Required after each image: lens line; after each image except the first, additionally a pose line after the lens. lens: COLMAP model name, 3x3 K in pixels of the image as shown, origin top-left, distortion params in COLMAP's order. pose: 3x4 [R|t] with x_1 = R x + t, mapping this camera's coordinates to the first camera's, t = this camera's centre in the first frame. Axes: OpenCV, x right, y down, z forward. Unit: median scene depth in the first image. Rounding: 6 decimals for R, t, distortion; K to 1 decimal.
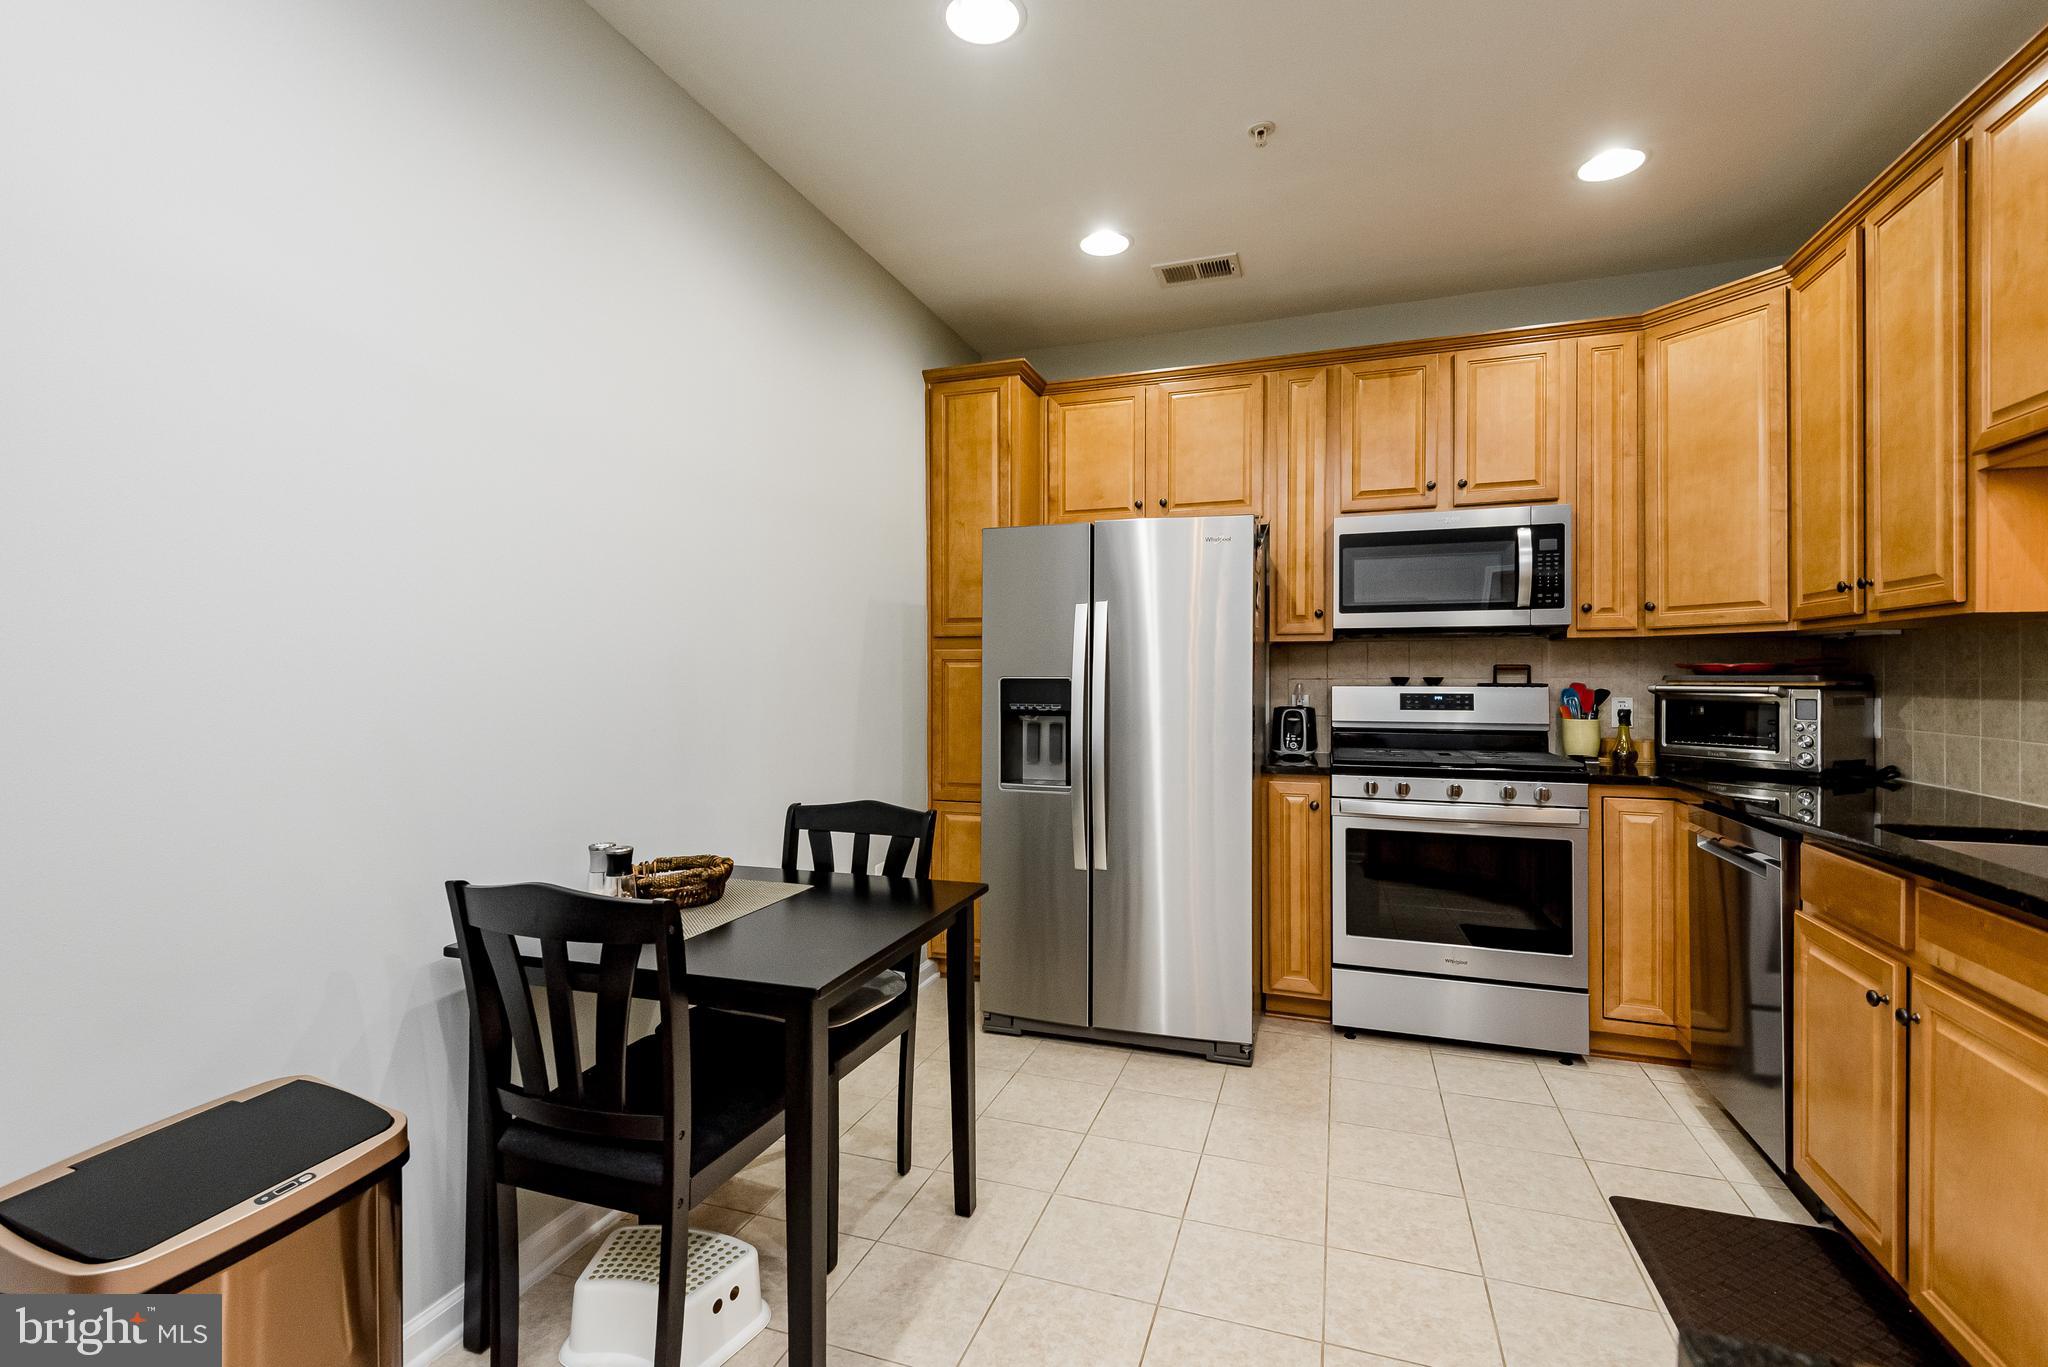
lens RADIAL K [[926.9, 0, 1015.7], [0, 926.9, 672.8], [0, 0, 1]] dist [0.020821, -0.008694]
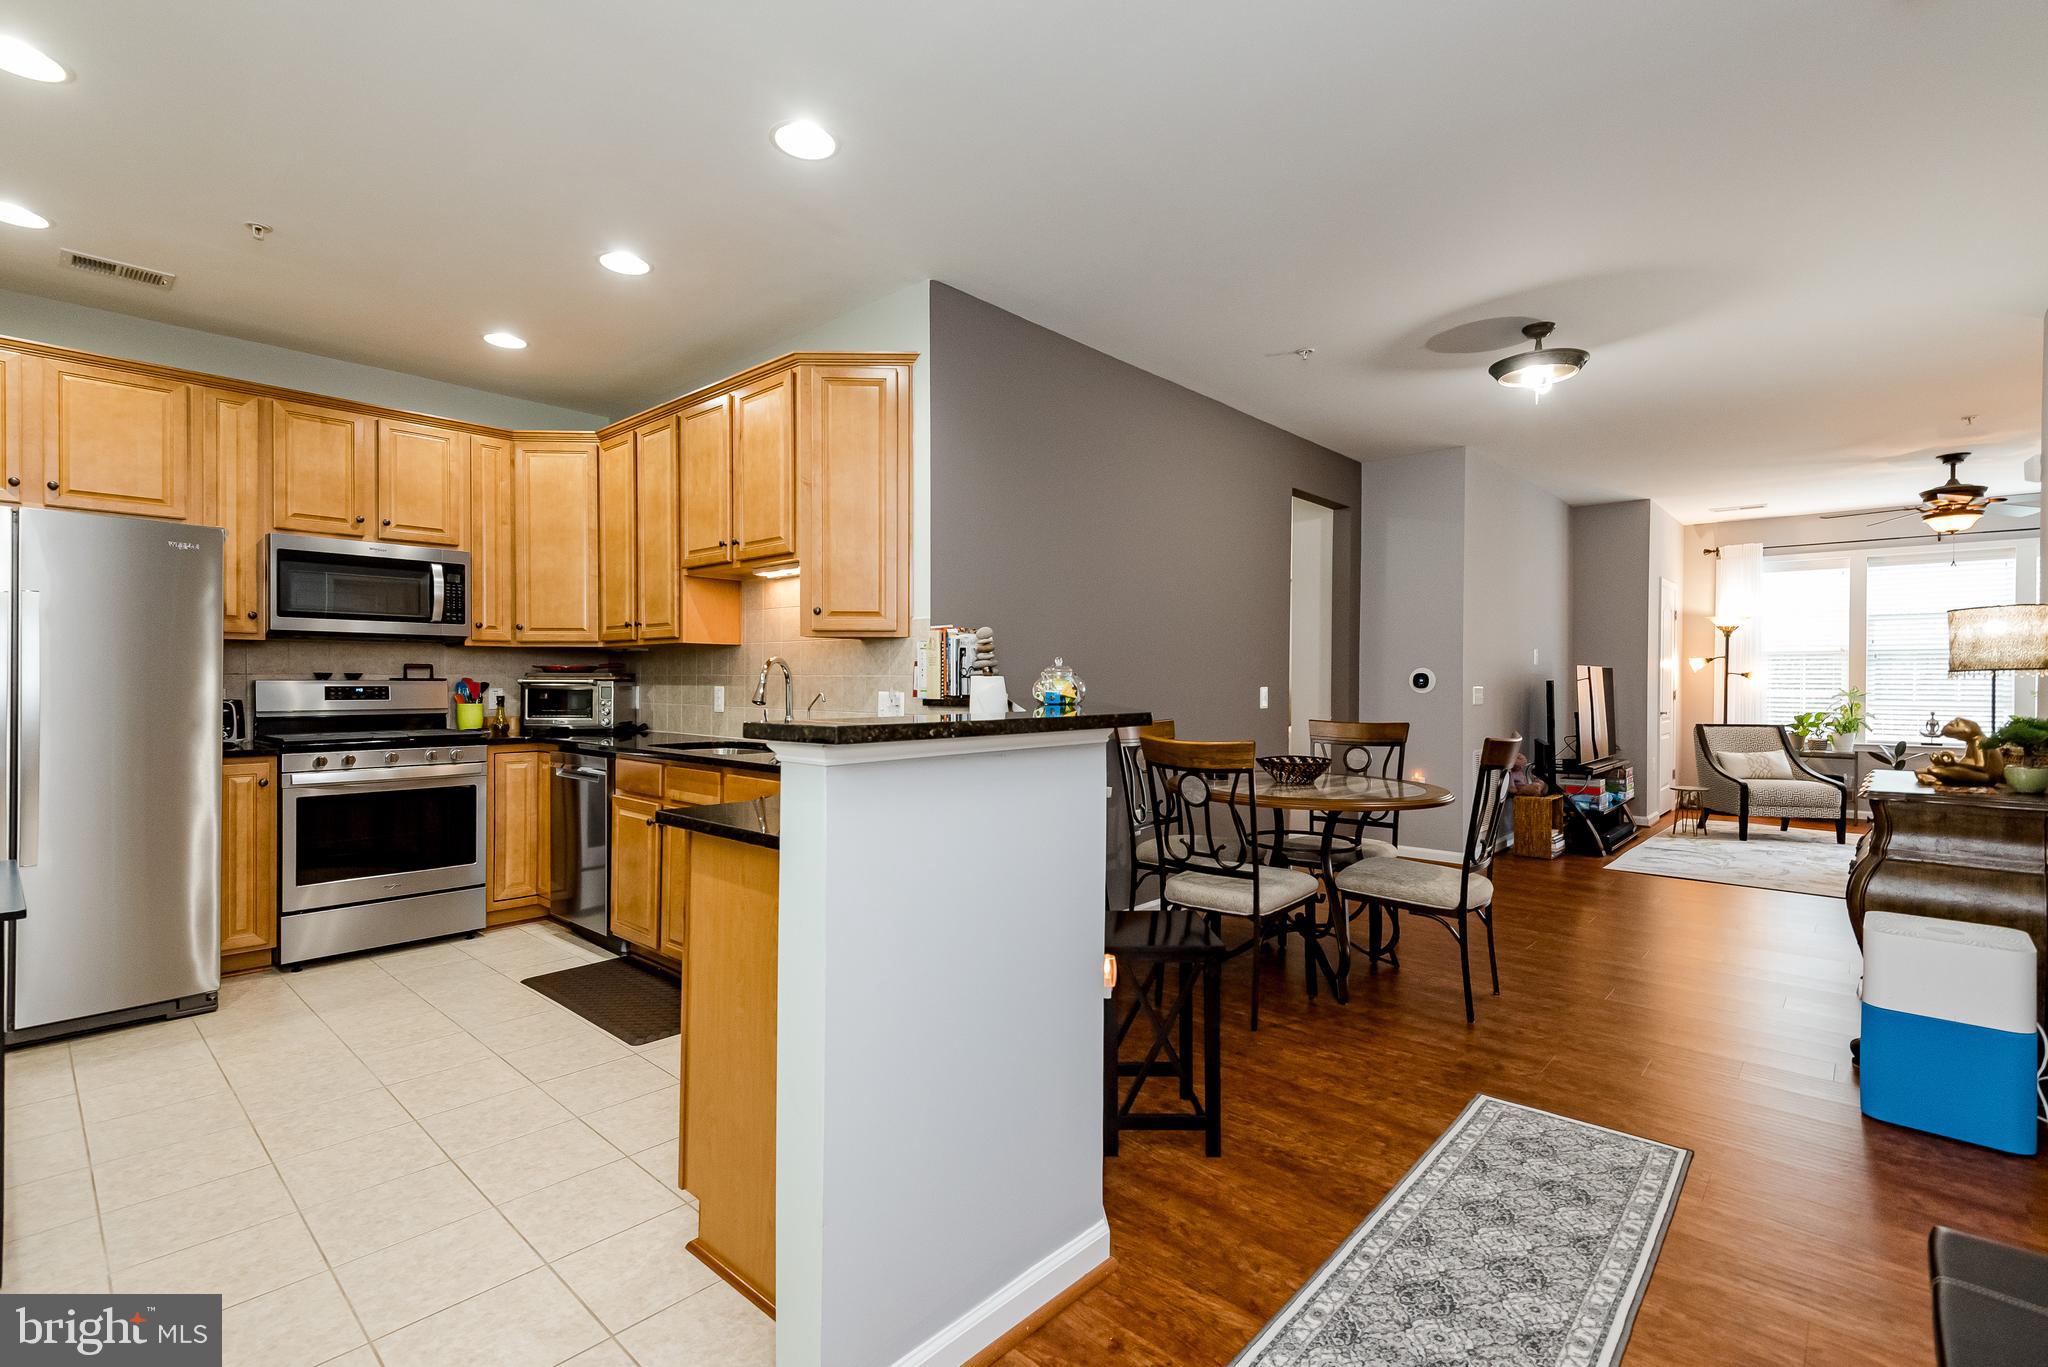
lens RADIAL K [[926.9, 0, 1017.7], [0, 926.9, 683.3], [0, 0, 1]] dist [0.020821, -0.008694]
pose [[0.394461, -0.001928, 0.918911, -0.382901], [-0.005052, 0.999978, 0.004267, 0.009643], [-0.918899, -0.006326, 0.394442, -0.330438]]
